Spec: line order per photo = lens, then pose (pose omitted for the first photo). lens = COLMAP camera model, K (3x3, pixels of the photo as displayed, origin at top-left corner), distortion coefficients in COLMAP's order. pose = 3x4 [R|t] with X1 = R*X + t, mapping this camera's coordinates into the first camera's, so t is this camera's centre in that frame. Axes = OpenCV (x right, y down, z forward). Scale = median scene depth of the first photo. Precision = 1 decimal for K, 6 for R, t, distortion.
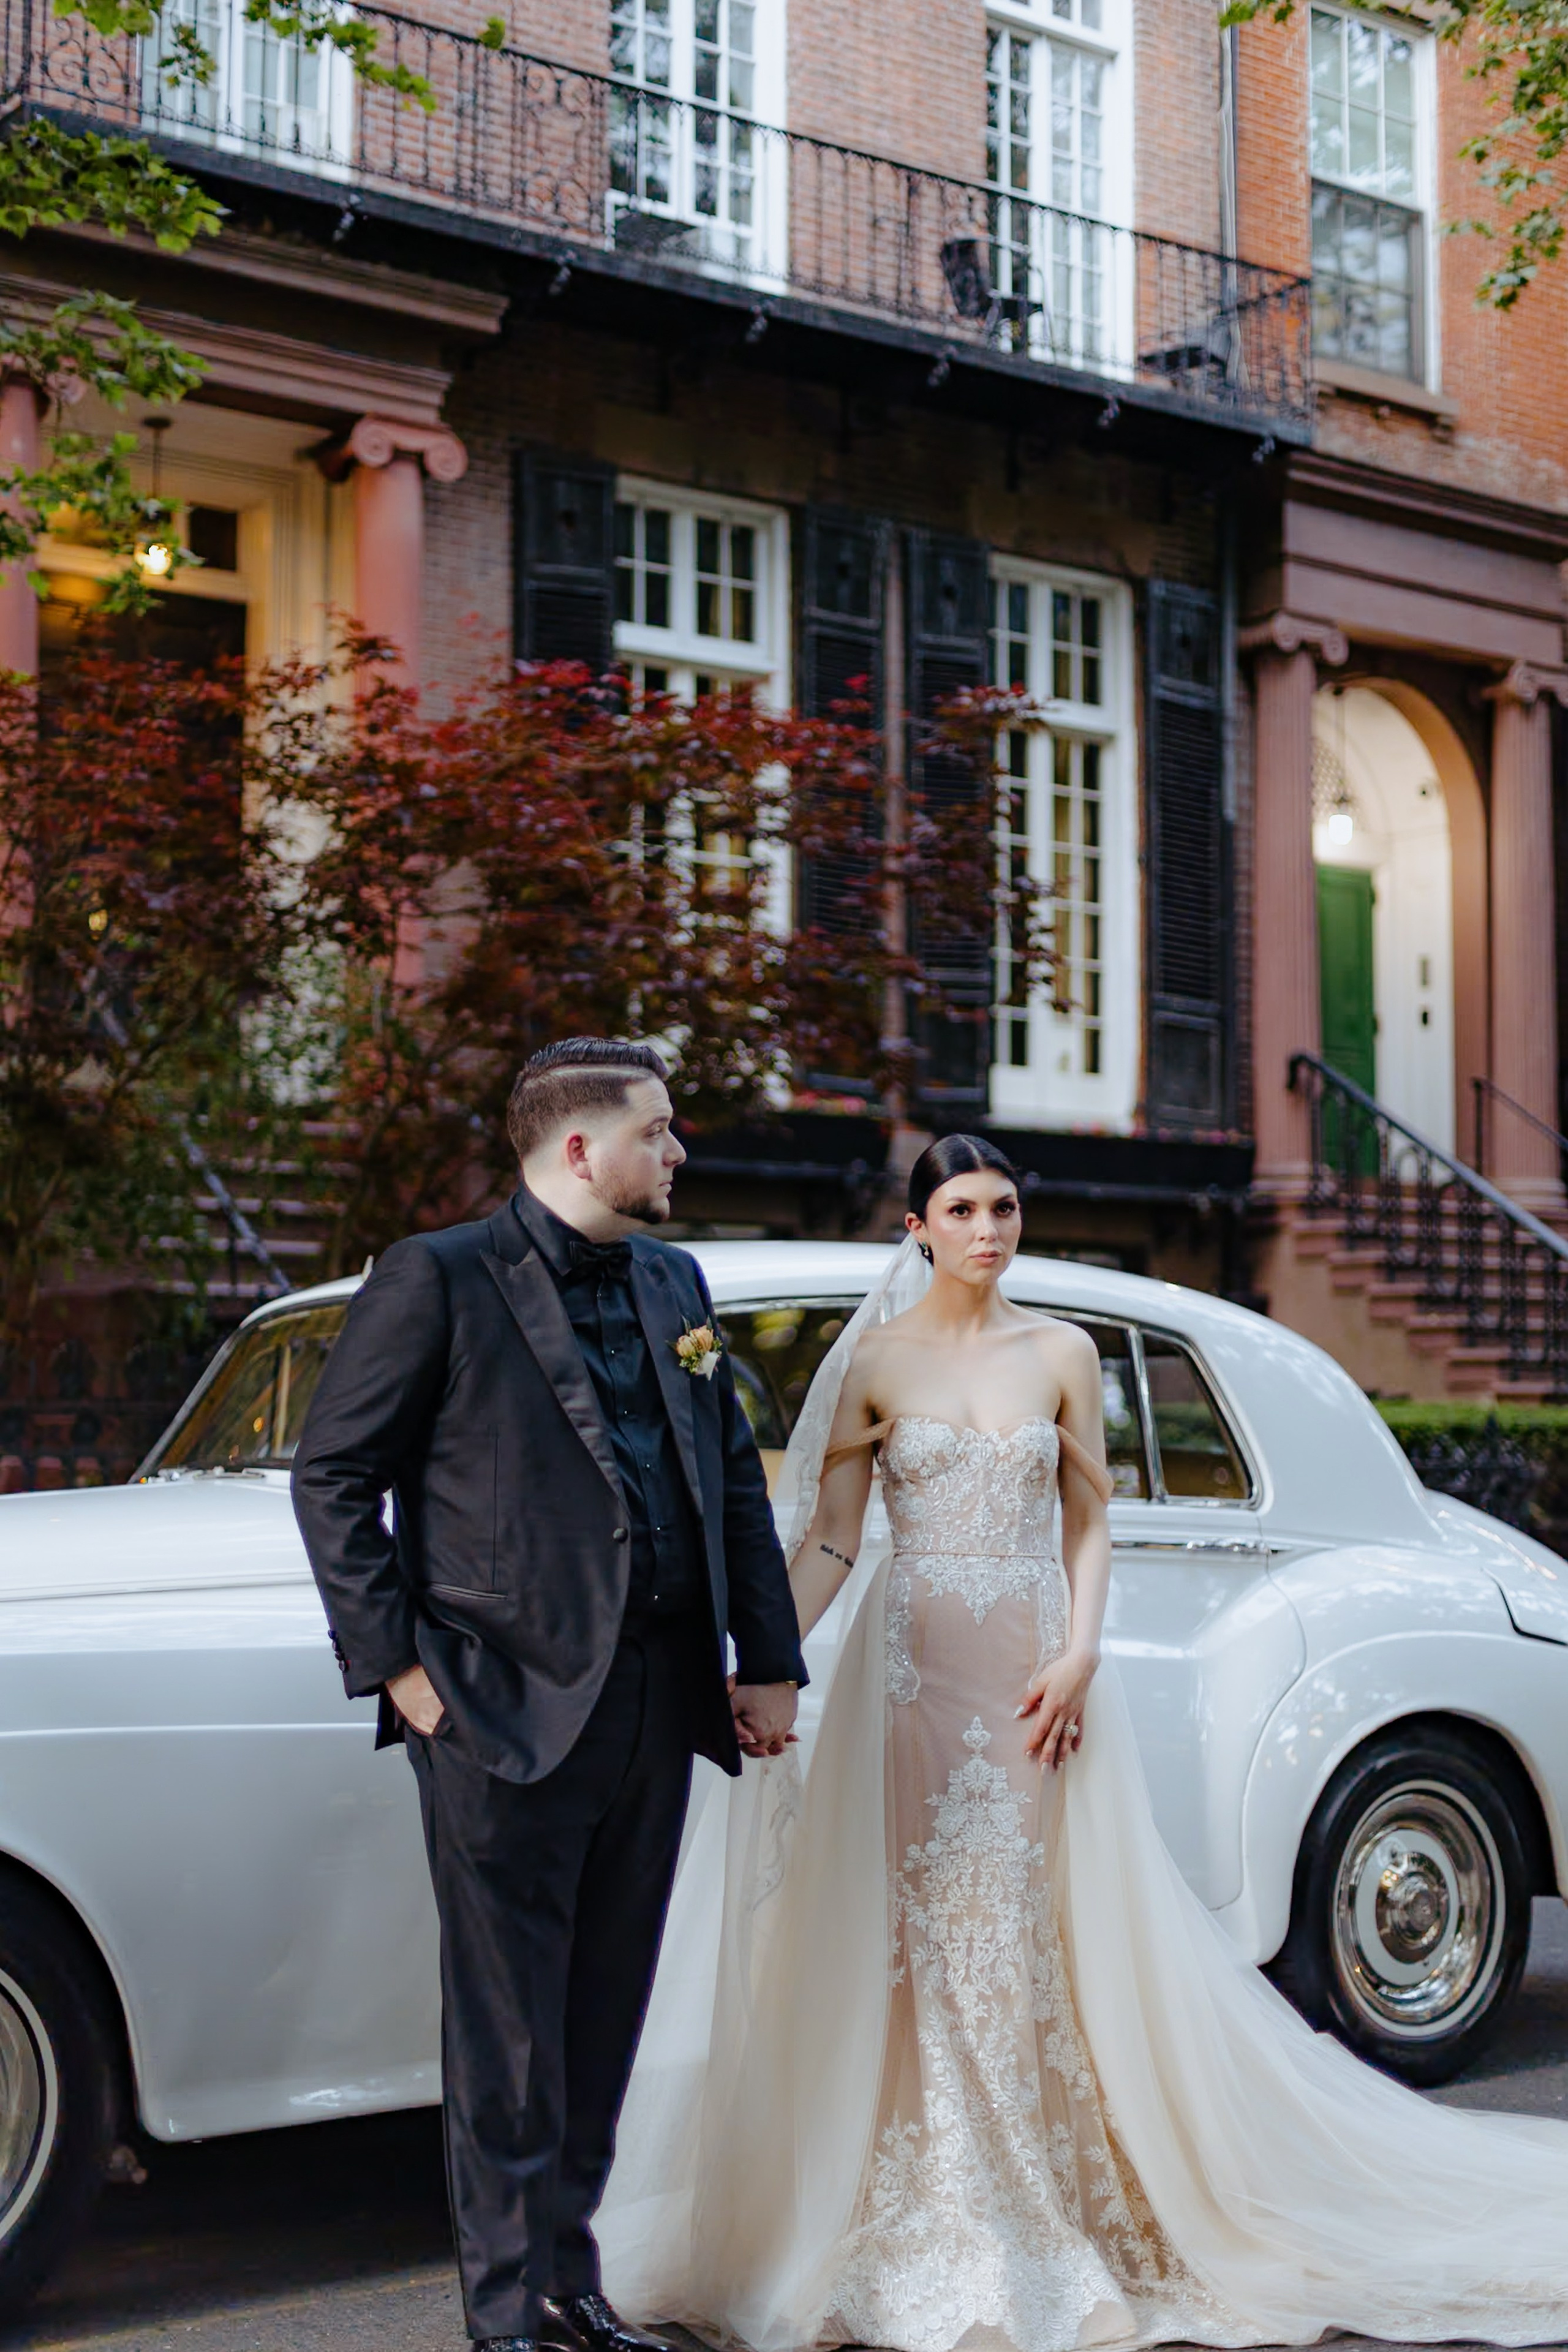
lens RADIAL K [[3419.1, 0, 784.0], [0, 3419.1, 1176.0], [0, 0, 1]] dist [0.010220, -0.041146]
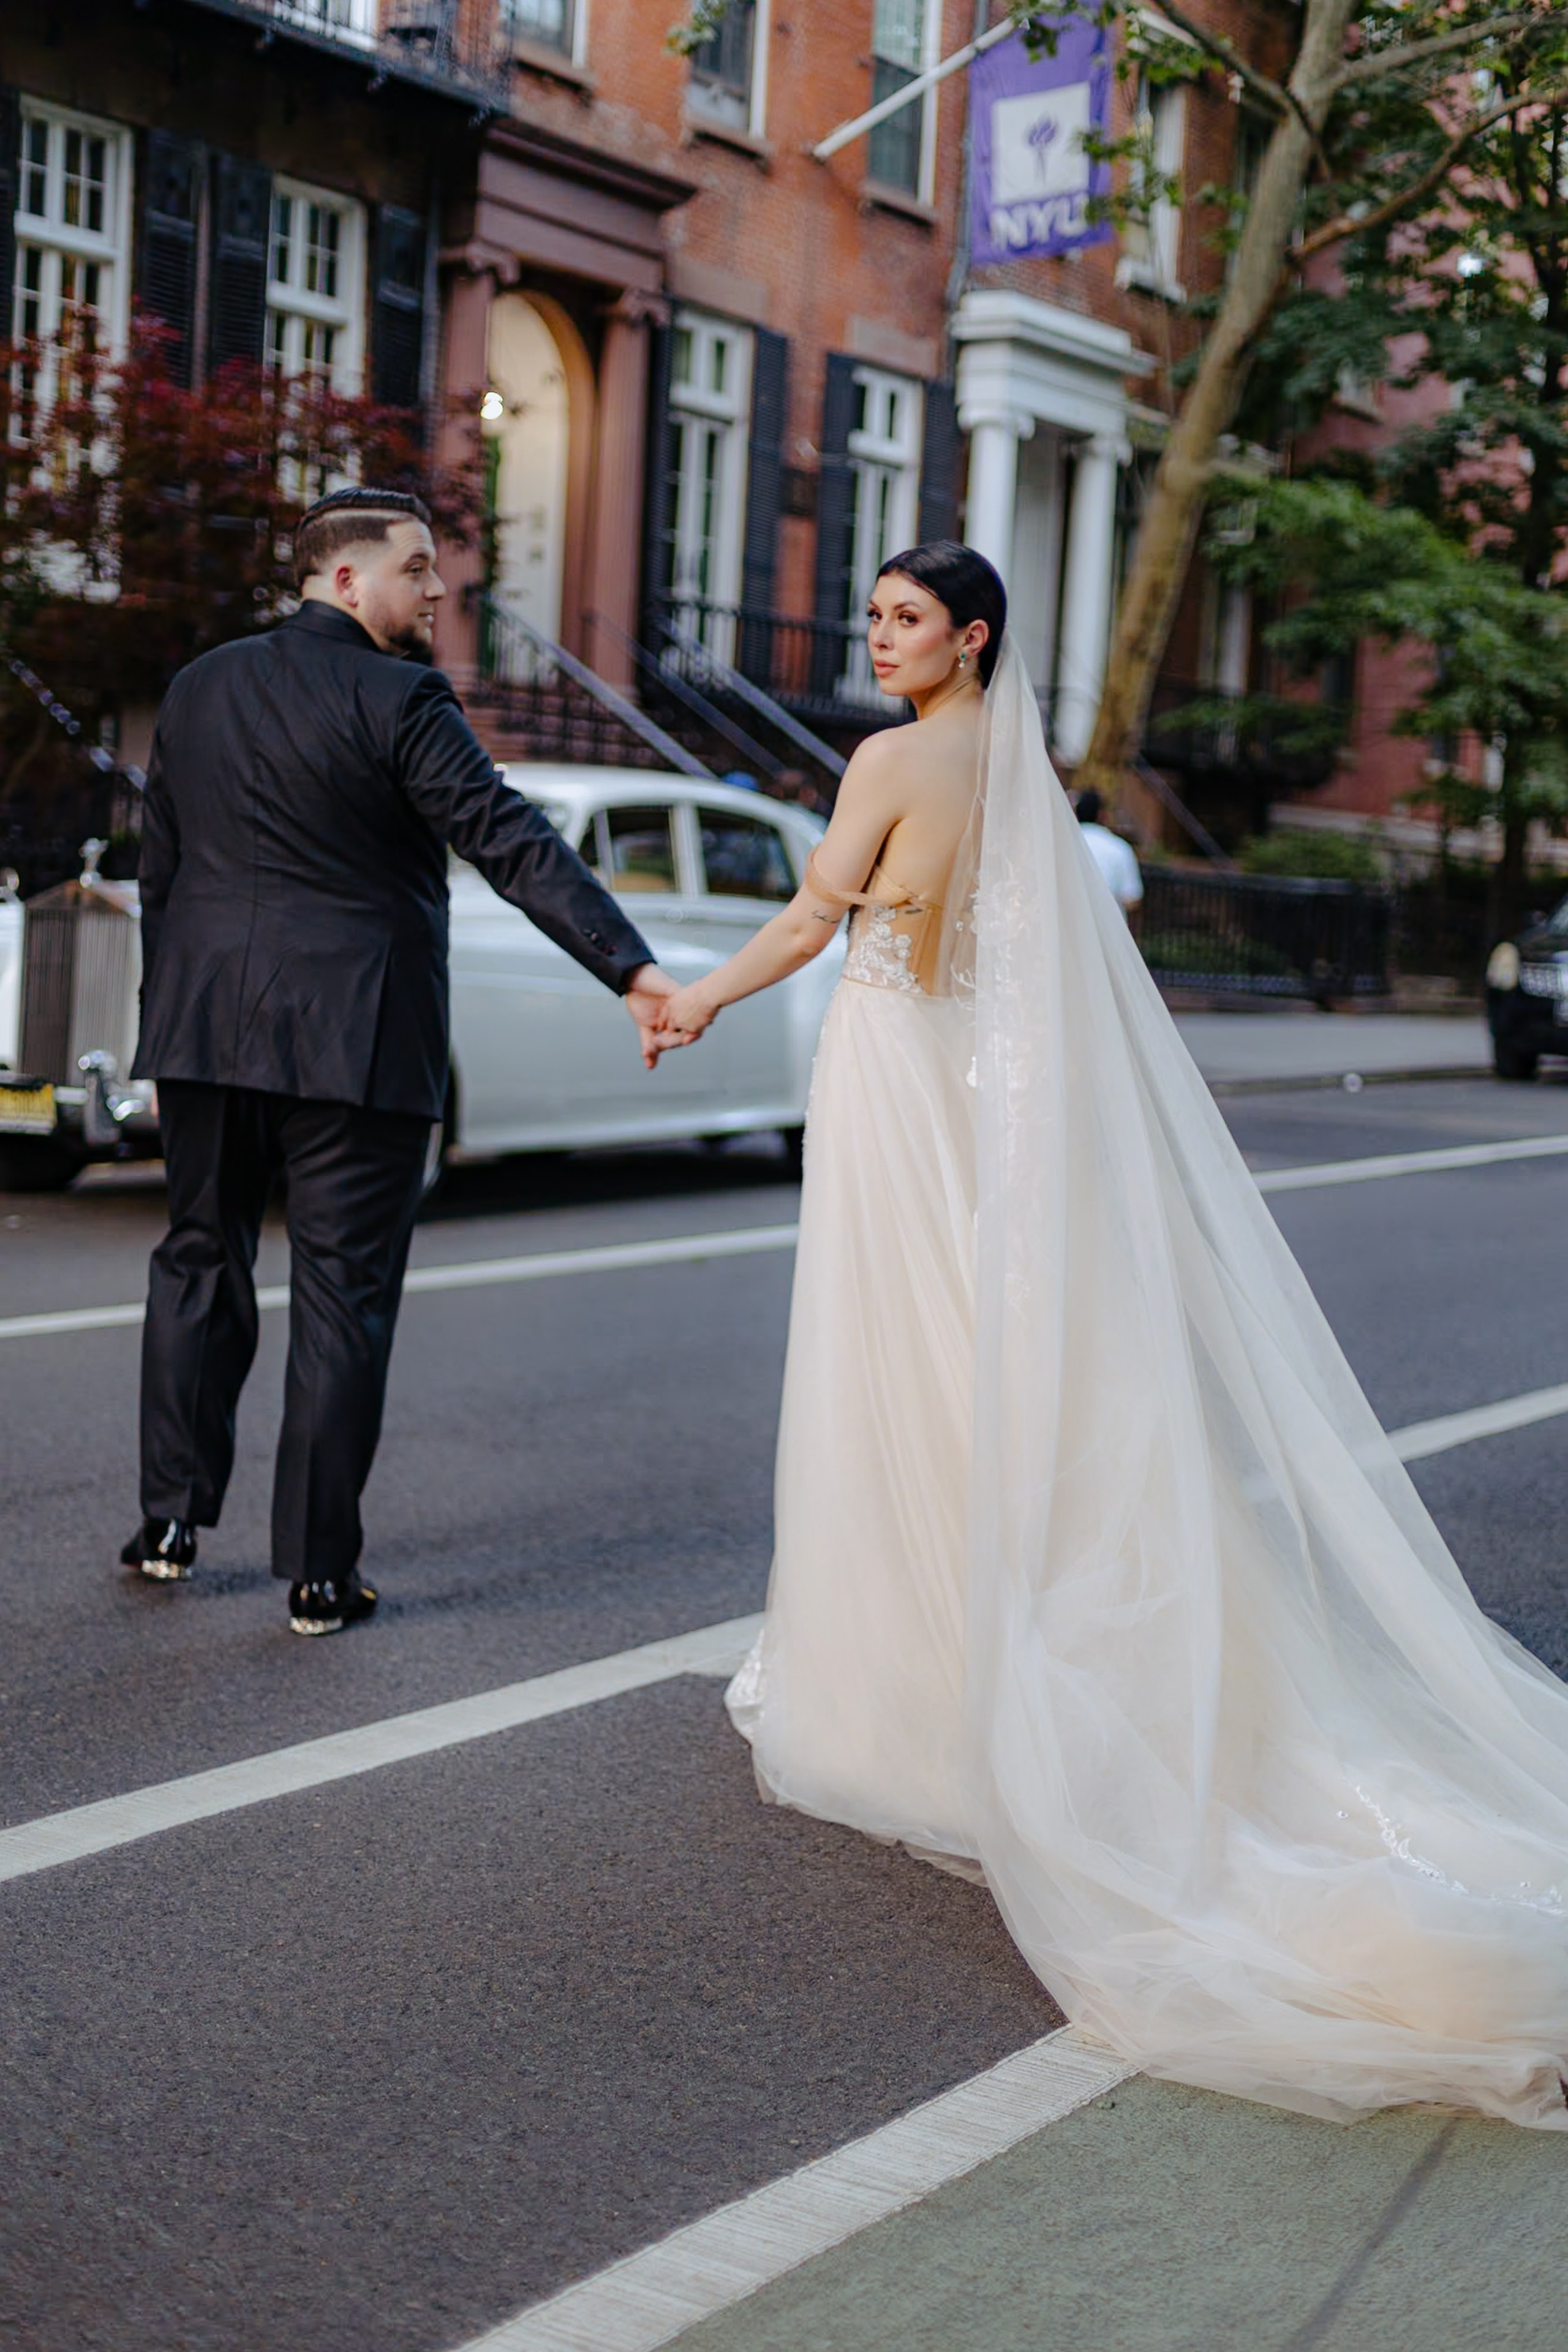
lens RADIAL K [[3419.1, 0, 784.0], [0, 3419.1, 1176.0], [0, 0, 1]] dist [0.010220, -0.041146]
pose [[0.929764, 0.016358, 0.367793, -0.221572], [-0.081421, 0.983411, 0.162090, -0.034631], [-0.359040, -0.180652, 0.915672, -0.307566]]
